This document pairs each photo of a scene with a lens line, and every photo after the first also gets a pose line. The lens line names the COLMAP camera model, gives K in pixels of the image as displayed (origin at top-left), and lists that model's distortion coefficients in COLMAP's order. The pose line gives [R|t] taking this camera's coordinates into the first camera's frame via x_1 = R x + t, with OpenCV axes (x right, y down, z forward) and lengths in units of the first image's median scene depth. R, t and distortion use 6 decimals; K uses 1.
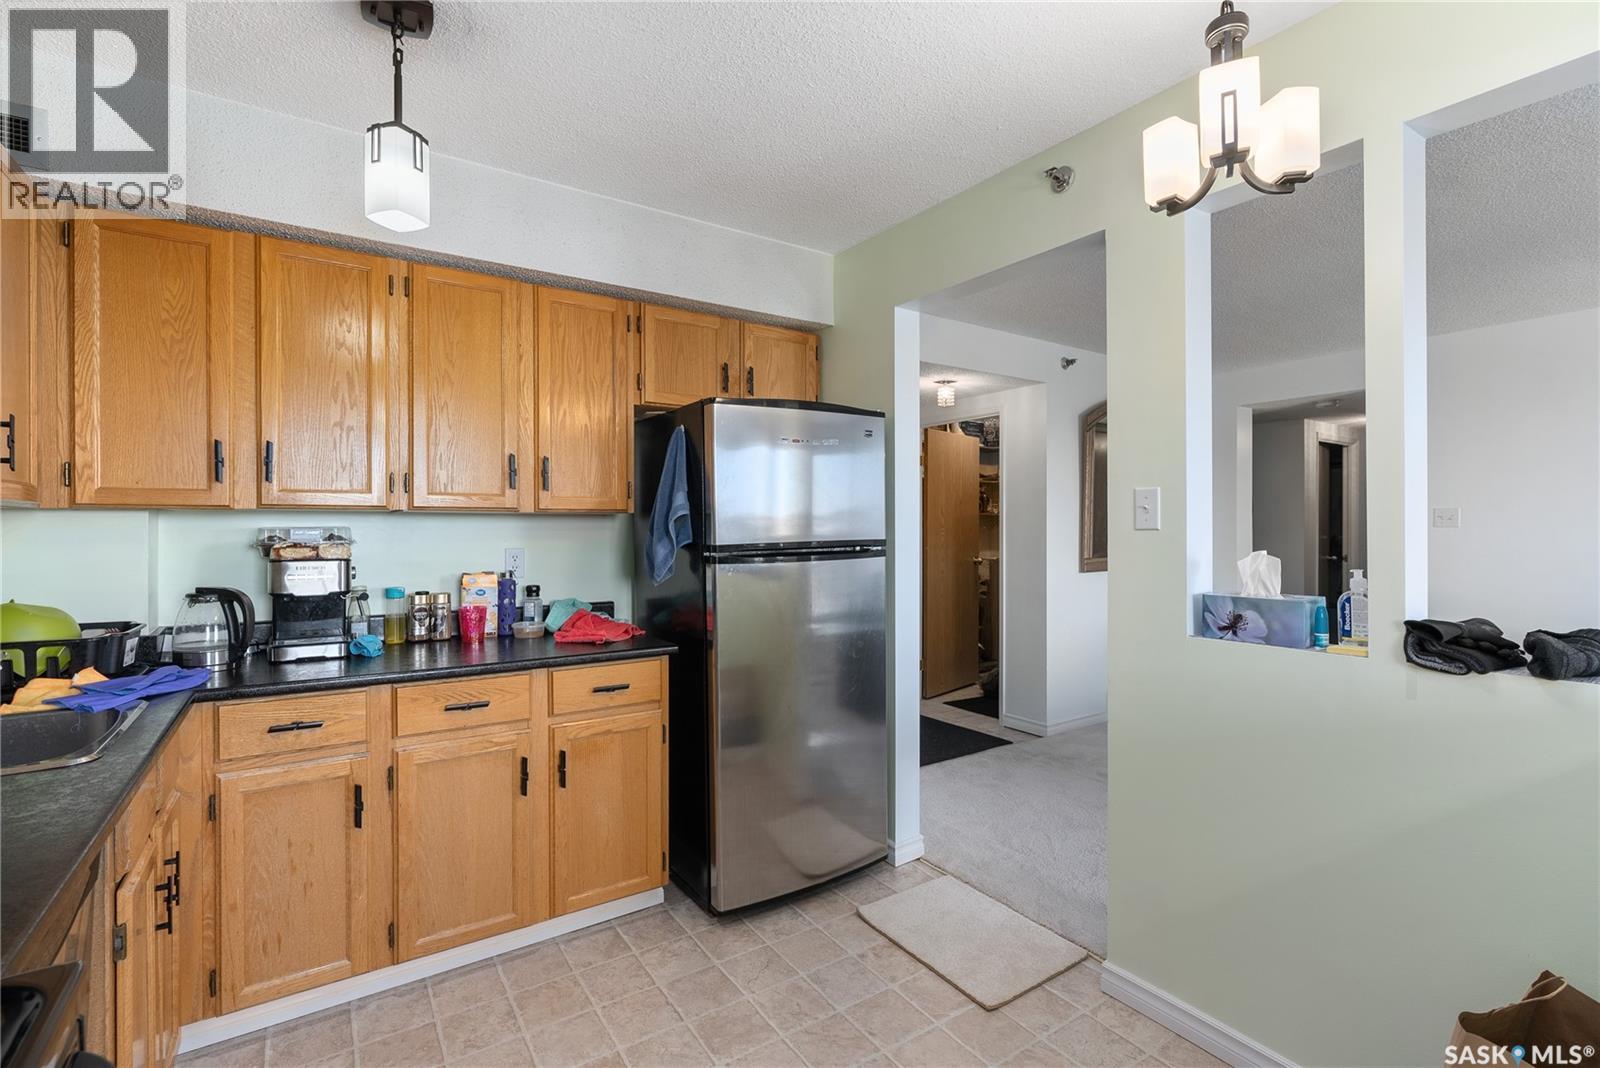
lens RADIAL K [[728.0, 0, 801.3], [0, 728.0, 528.3], [0, 0, 1]] dist [-0.011609, 0.004791]
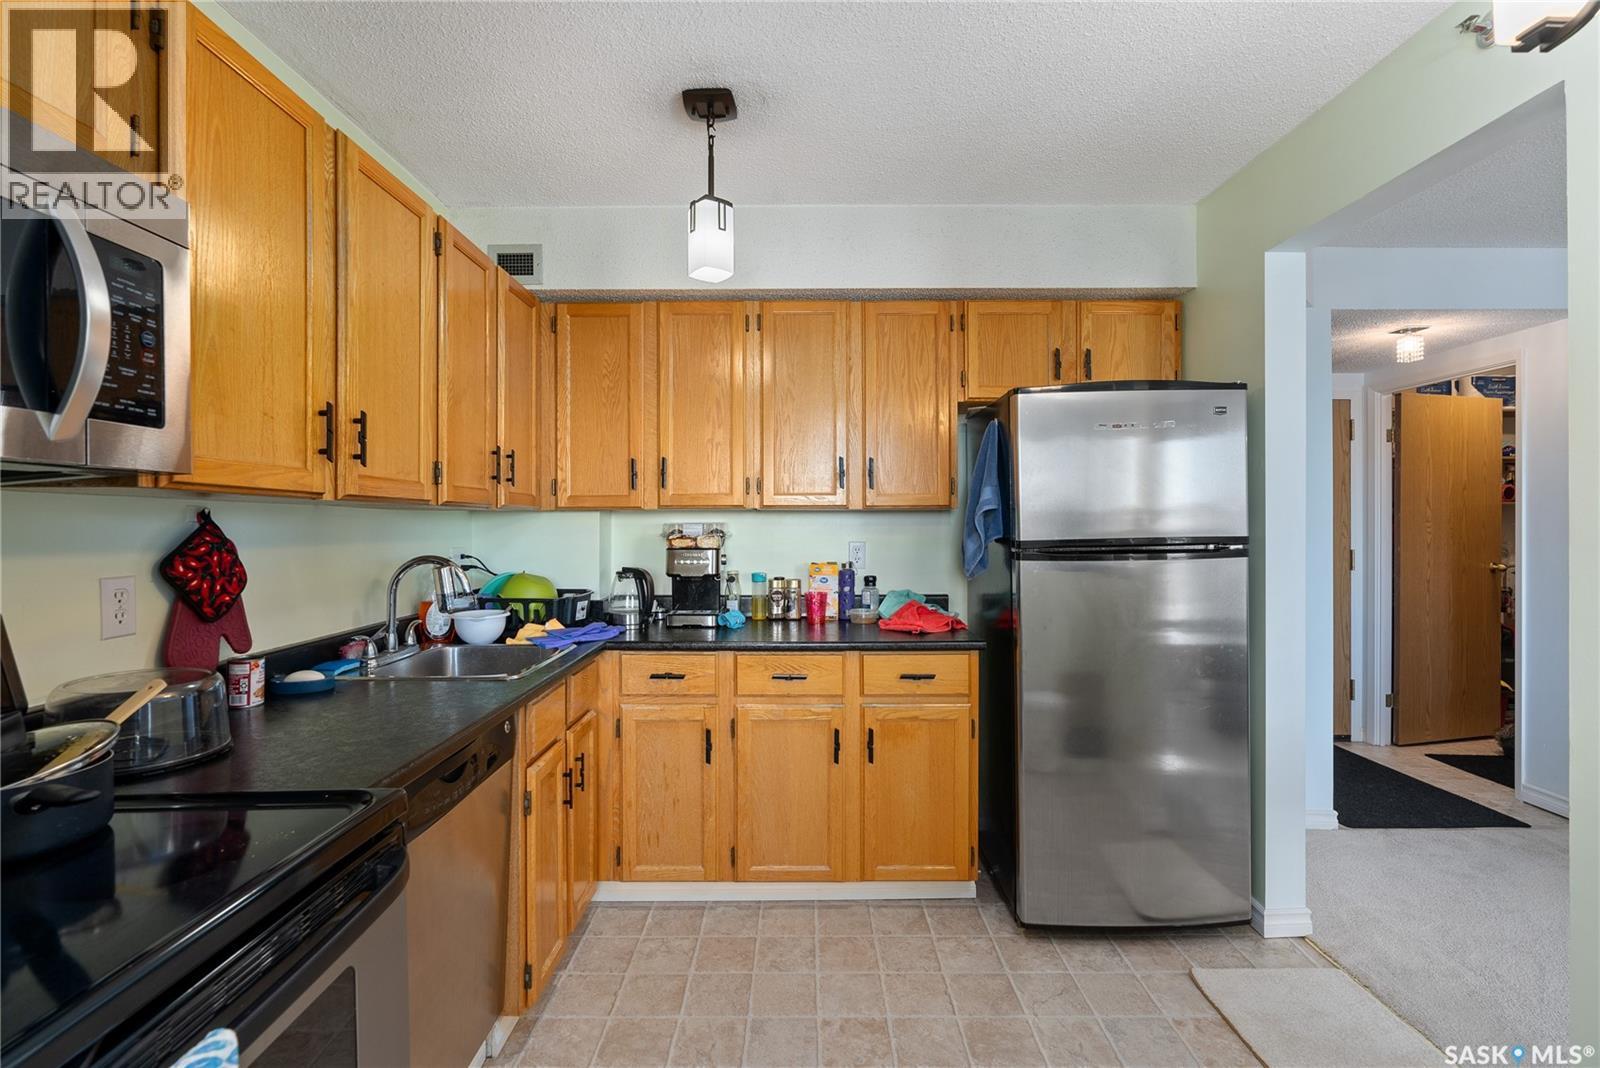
lens RADIAL K [[728.0, 0, 805.6], [0, 728.0, 523.0], [0, 0, 1]] dist [-0.011609, 0.004791]
pose [[0.830536, -0.001560, -0.556963, 0.188045], [0.000755, 0.999998, -0.001674, 0.001043], [0.556964, 0.000970, 0.830536, 0.043392]]
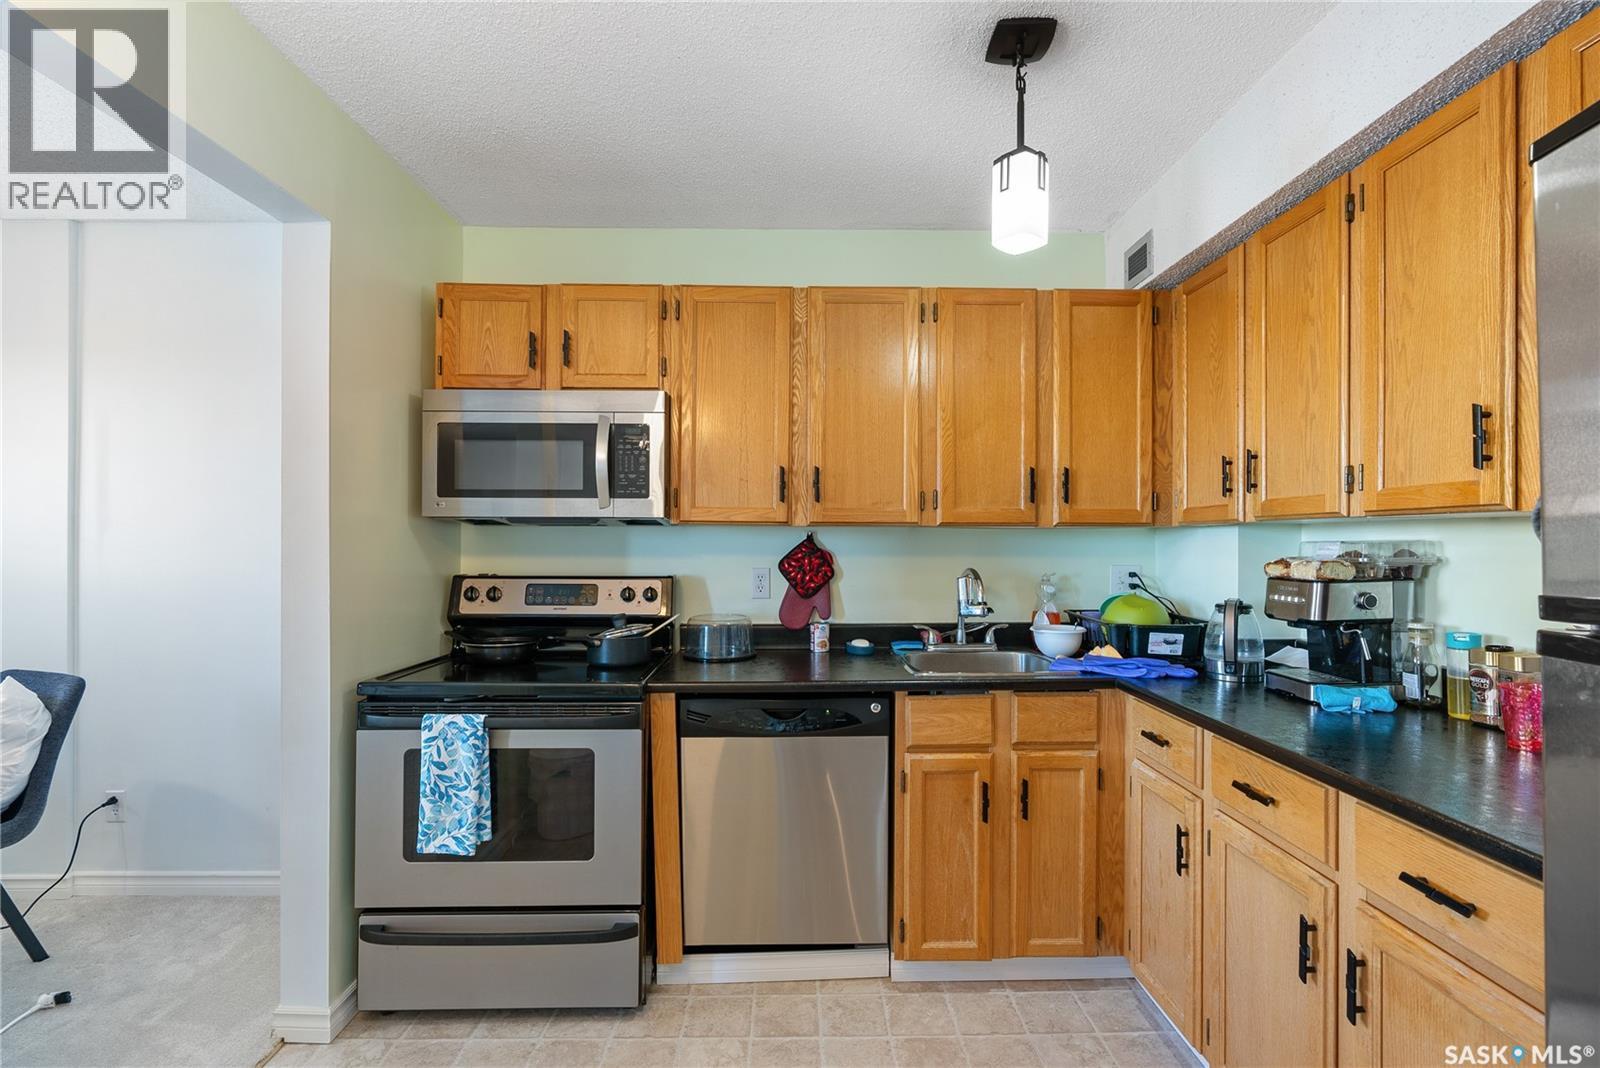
lens RADIAL K [[728.0, 0, 801.1], [0, 728.0, 539.0], [0, 0, 1]] dist [-0.011609, 0.004791]
pose [[-0.548875, -0.005387, -0.835887, 0.333402], [-0.002771, 0.999985, -0.004625, 0.002483], [0.835900, -0.000223, -0.548882, 0.916343]]
